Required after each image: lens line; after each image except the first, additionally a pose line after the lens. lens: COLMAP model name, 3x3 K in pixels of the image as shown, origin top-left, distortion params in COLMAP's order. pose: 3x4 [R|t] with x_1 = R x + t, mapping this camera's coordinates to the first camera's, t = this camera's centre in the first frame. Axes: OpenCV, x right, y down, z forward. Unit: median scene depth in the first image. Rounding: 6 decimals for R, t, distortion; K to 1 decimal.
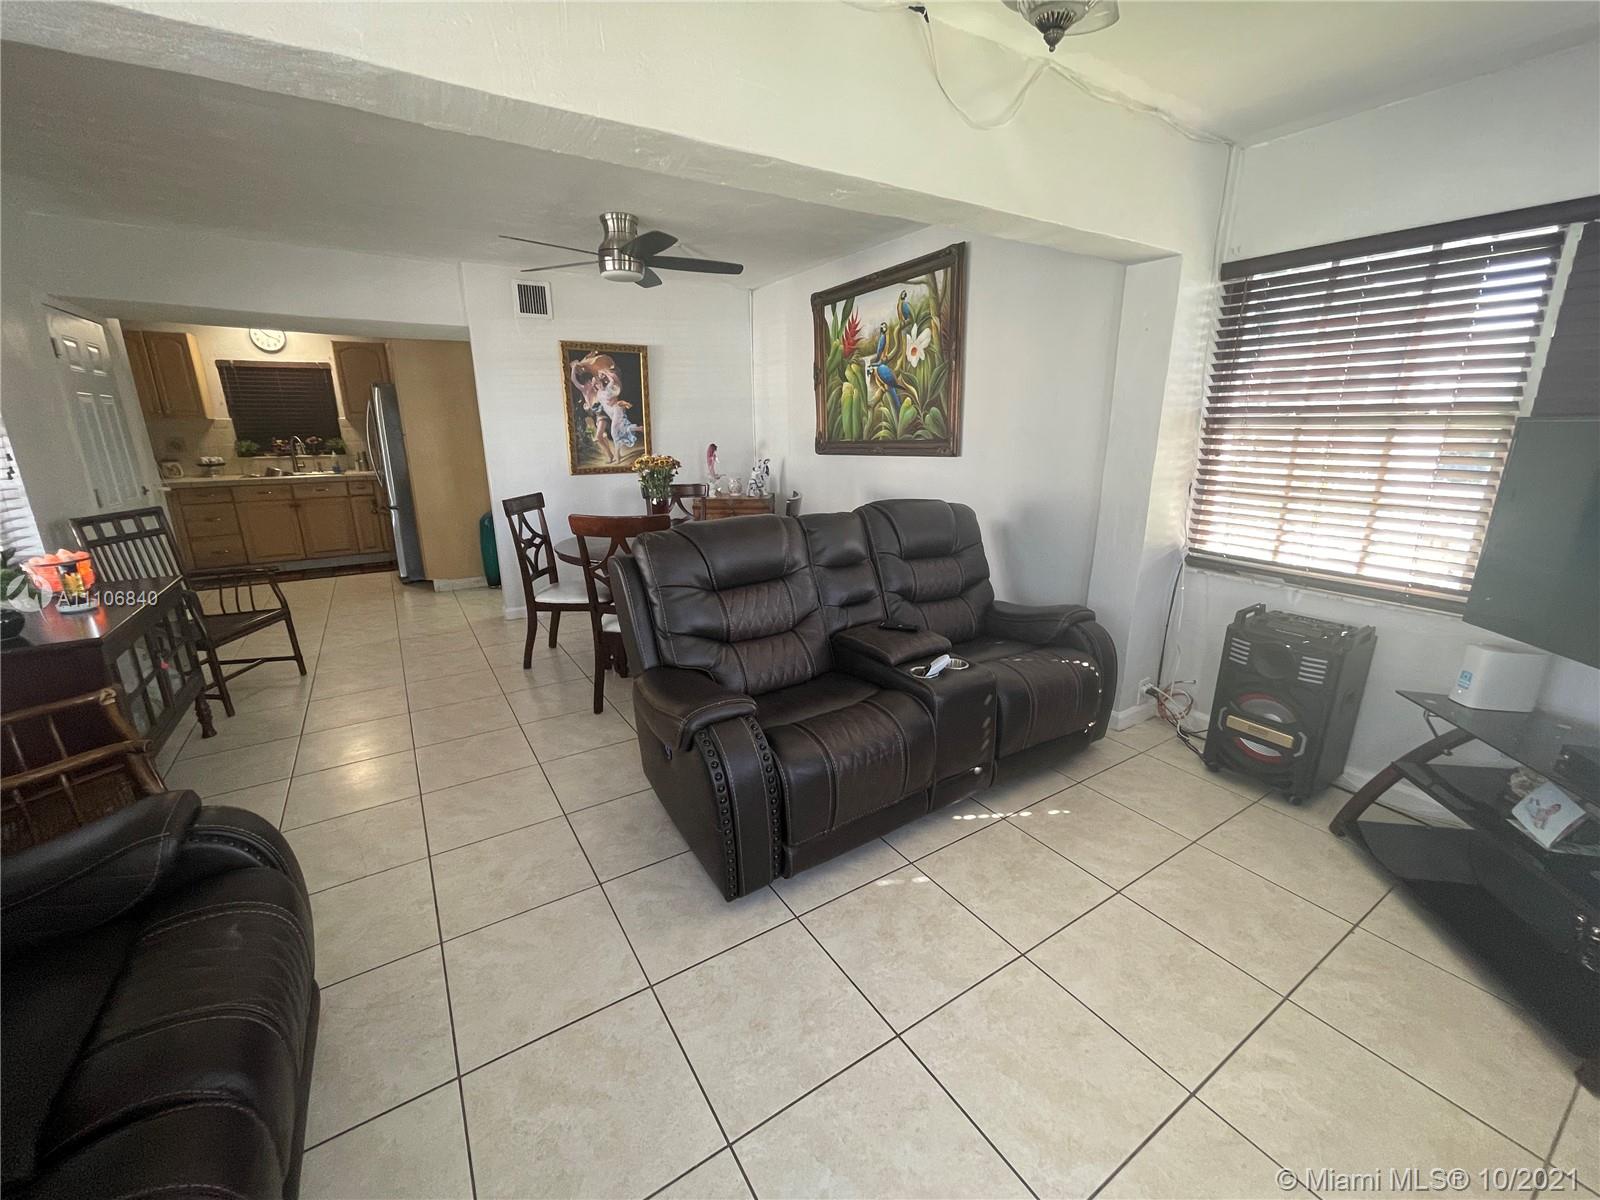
lens RADIAL K [[647.5, 0, 797.1], [0, 647.5, 605.5], [0, 0, 1]] dist [-0.009942, 0.002067]
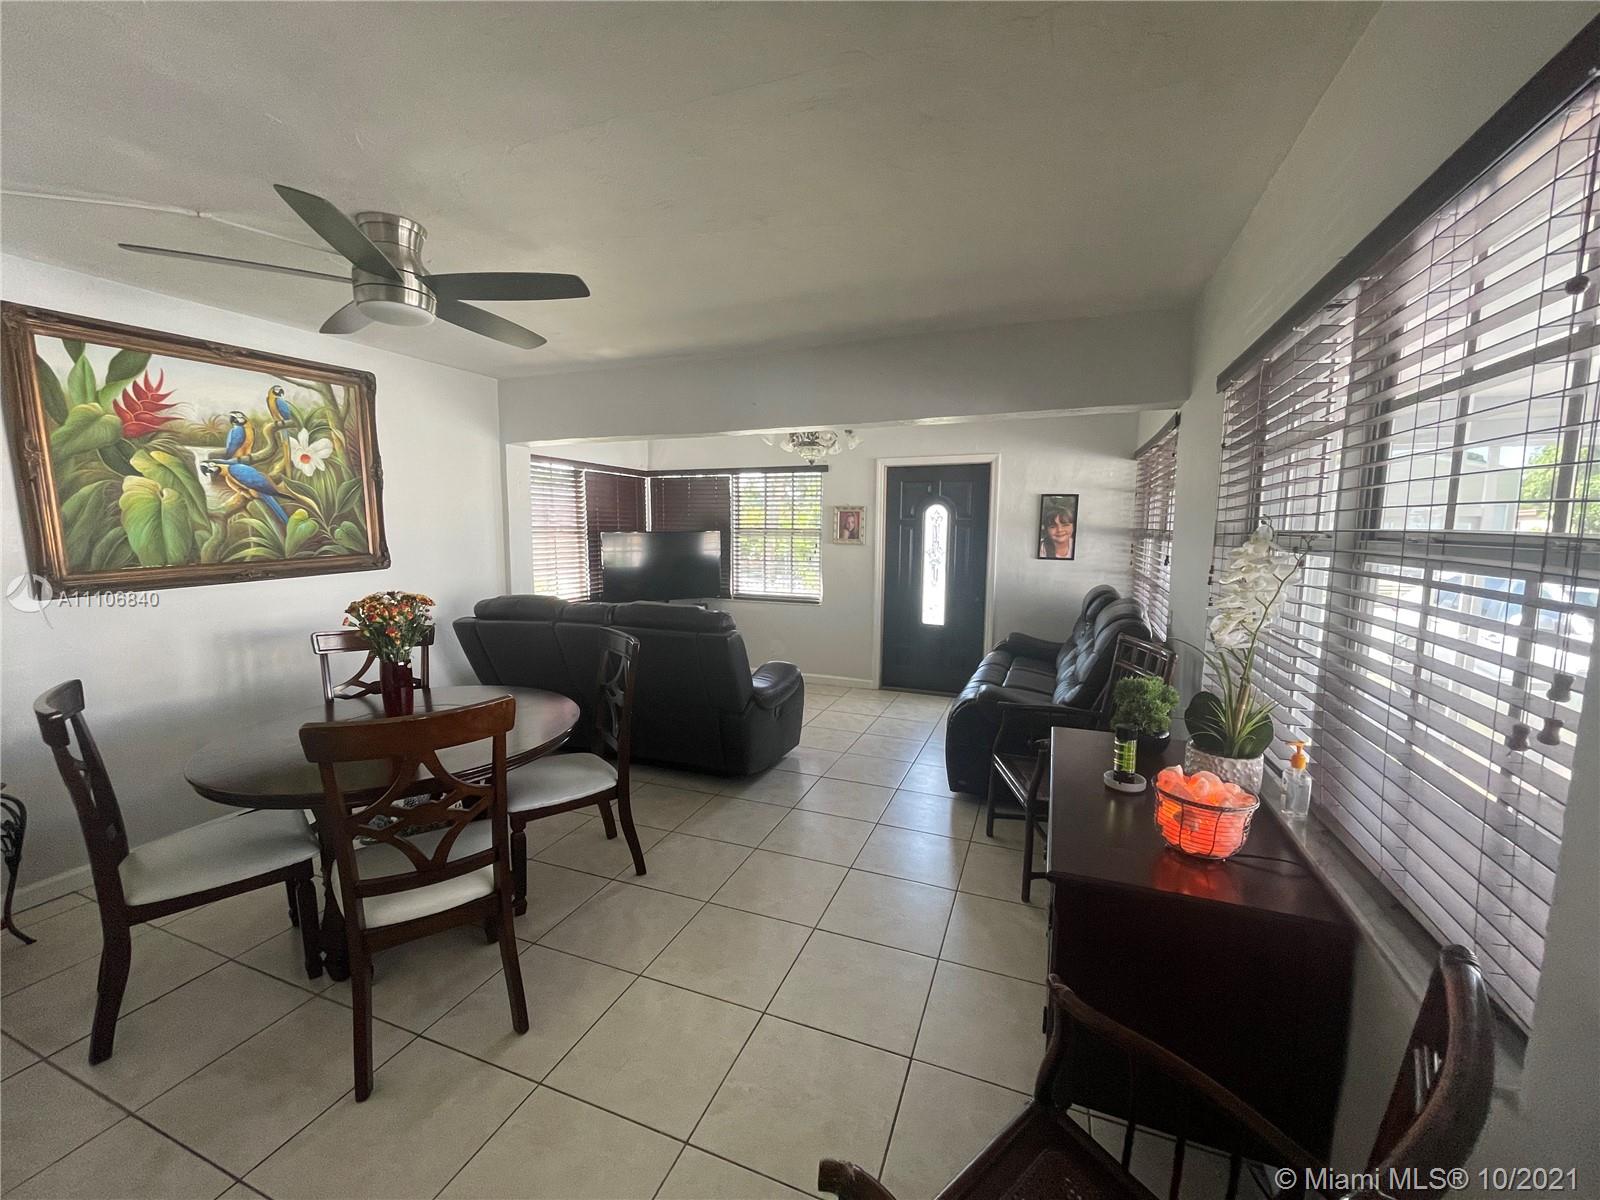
lens RADIAL K [[647.5, 0, 799.3], [0, 647.5, 604.3], [0, 0, 1]] dist [-0.009942, 0.002067]
pose [[-0.583351, -0.099755, 0.806071, -0.849215], [0.212451, 0.939137, 0.269973, -0.275760], [-0.783943, 0.328740, -0.526654, 0.914231]]
